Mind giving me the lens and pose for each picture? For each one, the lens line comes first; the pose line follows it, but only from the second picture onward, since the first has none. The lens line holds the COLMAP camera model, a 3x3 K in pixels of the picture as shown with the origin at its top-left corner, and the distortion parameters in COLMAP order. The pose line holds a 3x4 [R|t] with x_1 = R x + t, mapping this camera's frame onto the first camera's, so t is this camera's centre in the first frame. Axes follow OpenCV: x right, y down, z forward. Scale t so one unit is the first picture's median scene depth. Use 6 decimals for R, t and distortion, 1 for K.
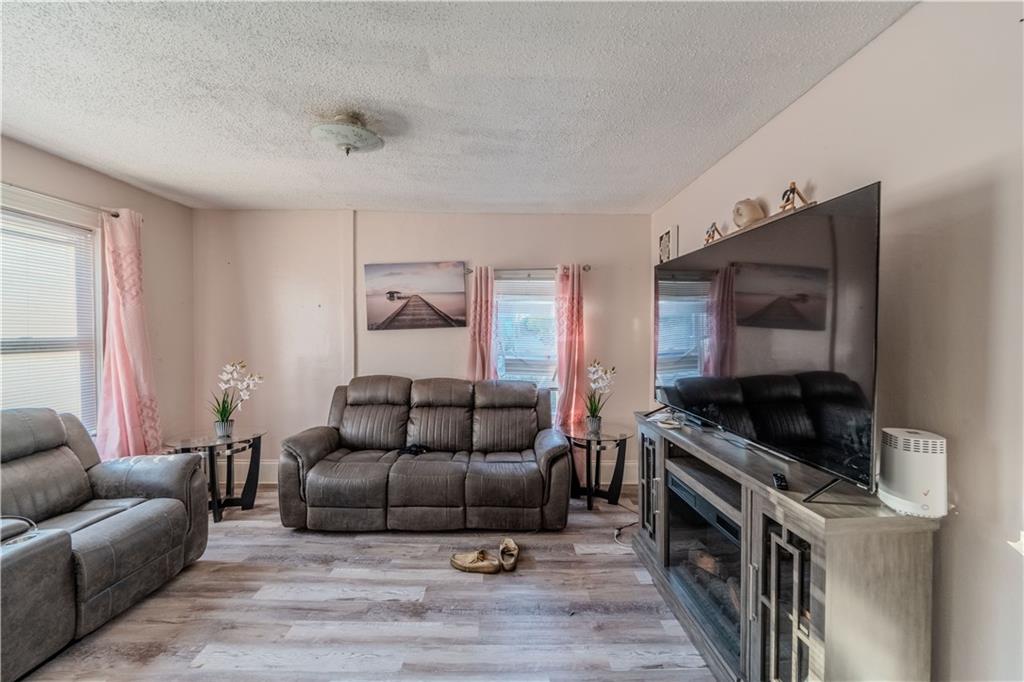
lens RADIAL K [[410.3, 0, 508.9], [0, 410.3, 341.1], [0, 0, 1]] dist [-0.003354, -0.000083]
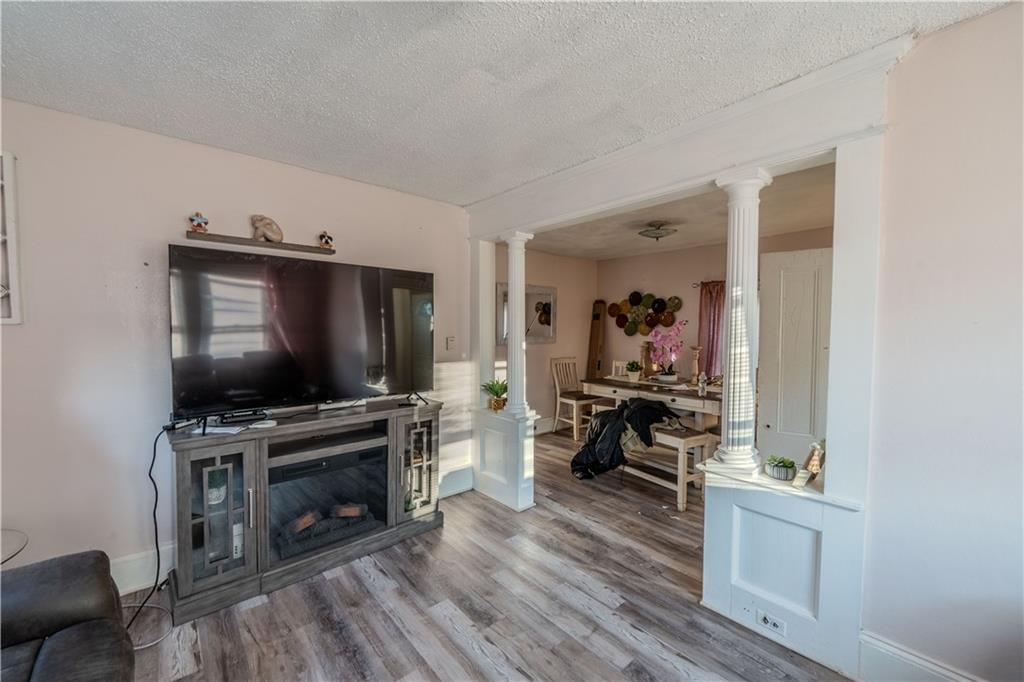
lens RADIAL K [[410.3, 0, 513.6], [0, 410.3, 341.6], [0, 0, 1]] dist [-0.003354, -0.000083]
pose [[-0.648450, -0.022126, 0.760935, -0.967087], [0.015837, 0.998969, 0.042543, -0.034480], [-0.761092, 0.039638, -0.647431, 1.529085]]
